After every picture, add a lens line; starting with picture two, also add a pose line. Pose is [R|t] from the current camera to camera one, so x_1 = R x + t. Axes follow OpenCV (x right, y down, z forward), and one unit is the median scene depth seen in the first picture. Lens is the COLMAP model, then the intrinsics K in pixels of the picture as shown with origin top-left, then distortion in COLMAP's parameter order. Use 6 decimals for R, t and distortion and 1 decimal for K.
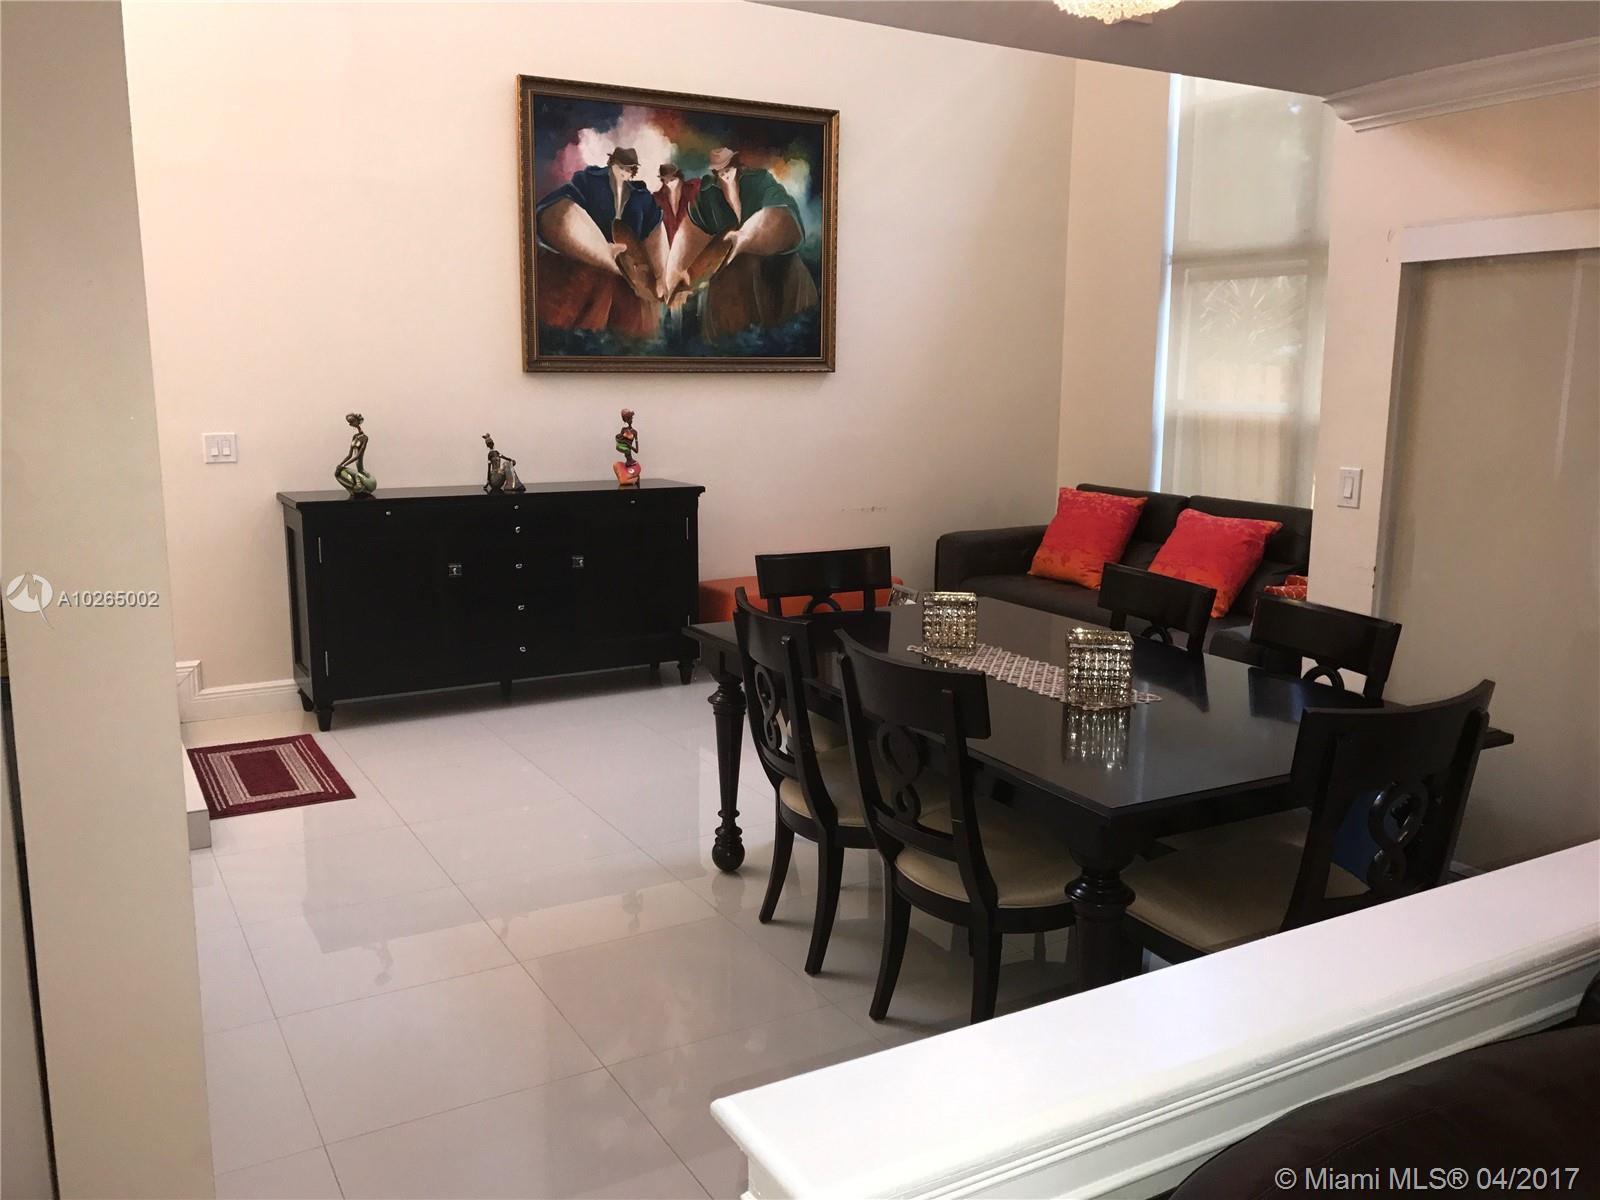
lens RADIAL K [[1326.7, 0, 800.0], [0, 1326.7, 600.0], [0, 0, 1]] dist [0.109929, -0.078922]
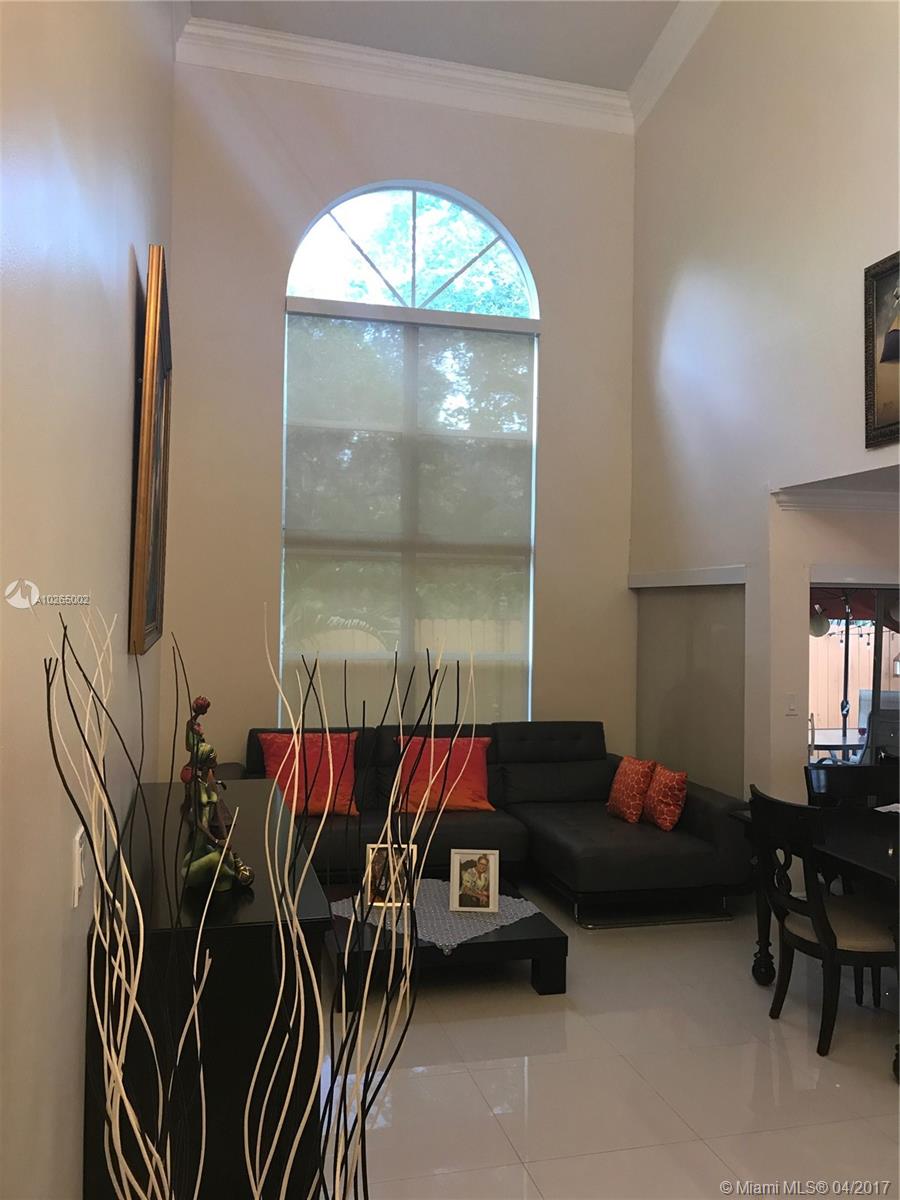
lens RADIAL K [[995.0, 0, 450.0], [0, 995.0, 600.0], [0, 0, 1]] dist [0.109929, -0.078922]
pose [[0.258411, 0.005775, 0.966018, -0.651572], [0.153963, 0.986954, -0.047086, -0.150203], [-0.953687, 0.160899, 0.254151, 0.715549]]
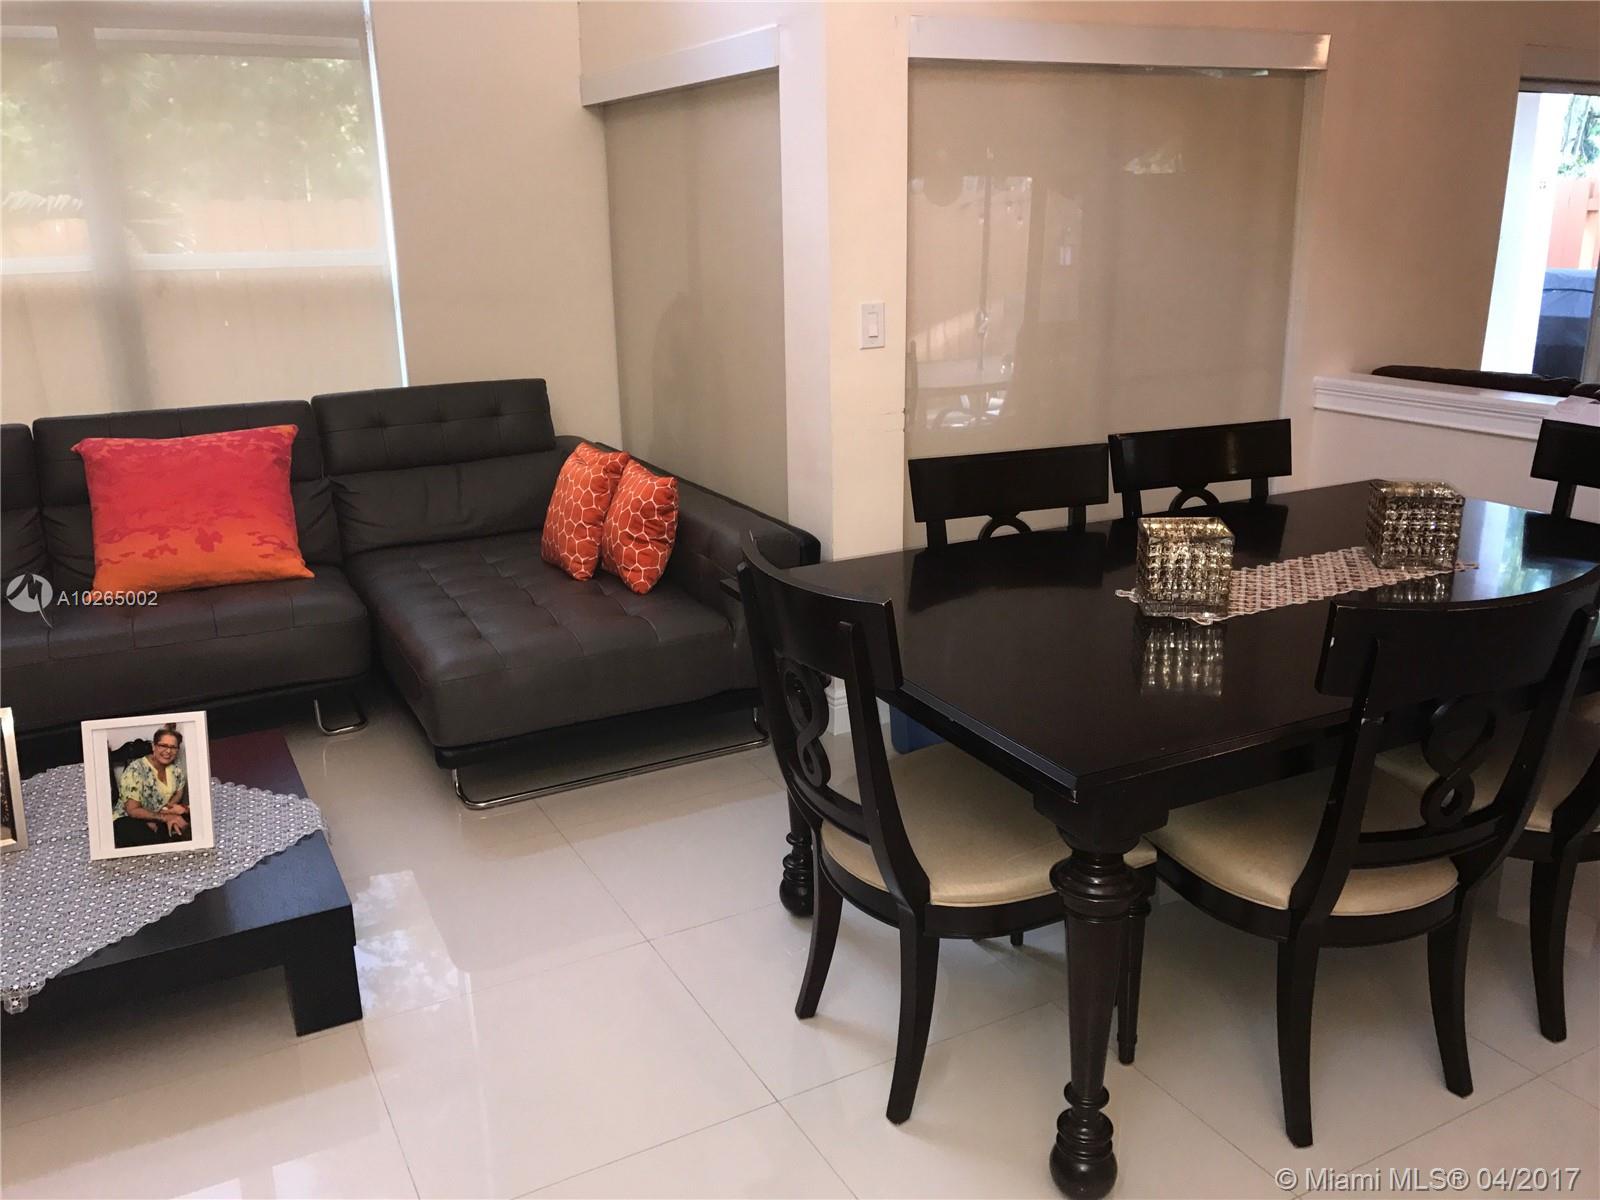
lens RADIAL K [[1310.6, 0, 775.2], [0, 1310.6, 587.4], [0, 0, 1]] dist [0.084815, -0.107759]
pose [[0.043684, -0.285386, 0.957416, -0.300299], [0.195485, 0.942248, 0.271946, -0.111148], [-0.979733, 0.175281, 0.096950, 0.675549]]
